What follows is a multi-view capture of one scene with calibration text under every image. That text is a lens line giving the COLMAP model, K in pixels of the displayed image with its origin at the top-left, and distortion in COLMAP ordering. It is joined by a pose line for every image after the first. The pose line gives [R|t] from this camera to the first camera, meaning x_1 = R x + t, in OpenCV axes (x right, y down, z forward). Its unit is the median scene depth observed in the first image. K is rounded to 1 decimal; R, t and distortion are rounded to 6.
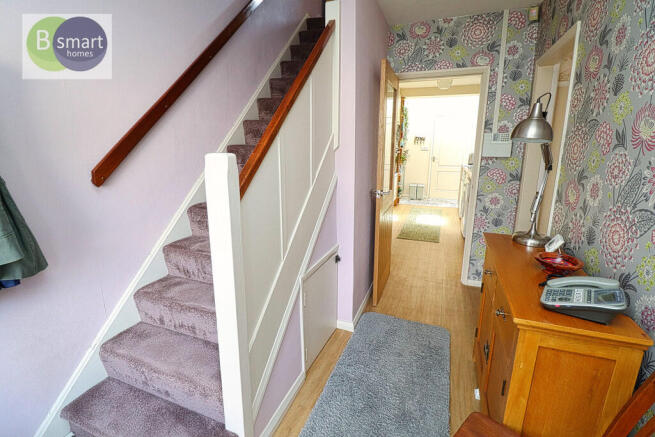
lens RADIAL K [[307.8, 0, 325.9], [0, 307.8, 216.7], [0, 0, 1]] dist [0.032685, -0.001047]
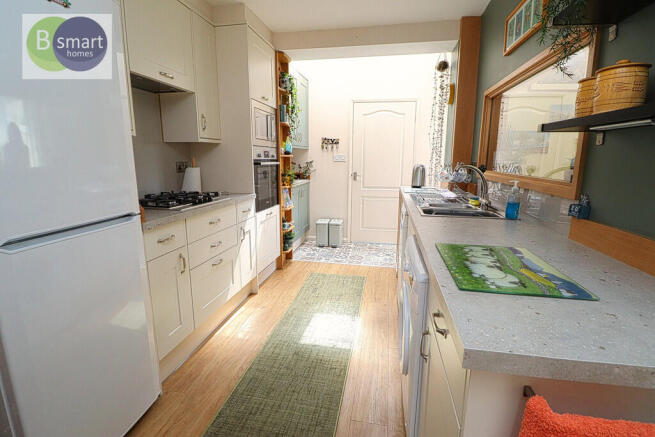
lens RADIAL K [[307.8, 0, 329.2], [0, 307.8, 217.8], [0, 0, 1]] dist [0.032685, -0.001047]
pose [[0.983207, -0.029633, 0.180071, 0.193427], [0.034462, 0.999124, -0.023749, -0.095670], [-0.179210, 0.029556, 0.983367, 0.437404]]
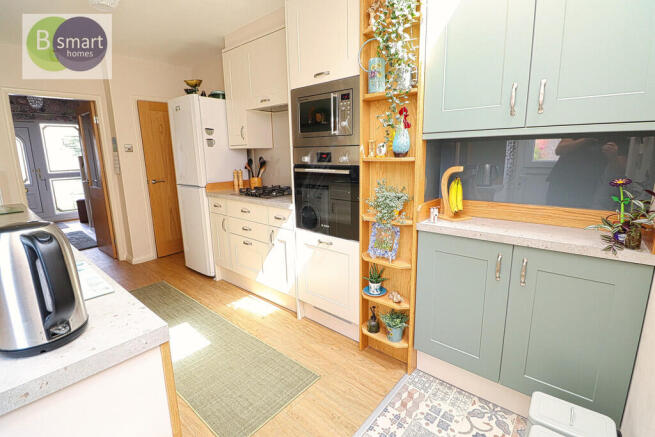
lens RADIAL K [[307.8, 0, 328.3], [0, 307.8, 214.6], [0, 0, 1]] dist [0.032685, -0.001047]
pose [[-0.328872, 0.188795, -0.925310, 0.453066], [-0.193141, 0.945656, 0.261592, -0.215409], [0.924413, 0.264746, -0.274536, 0.937669]]
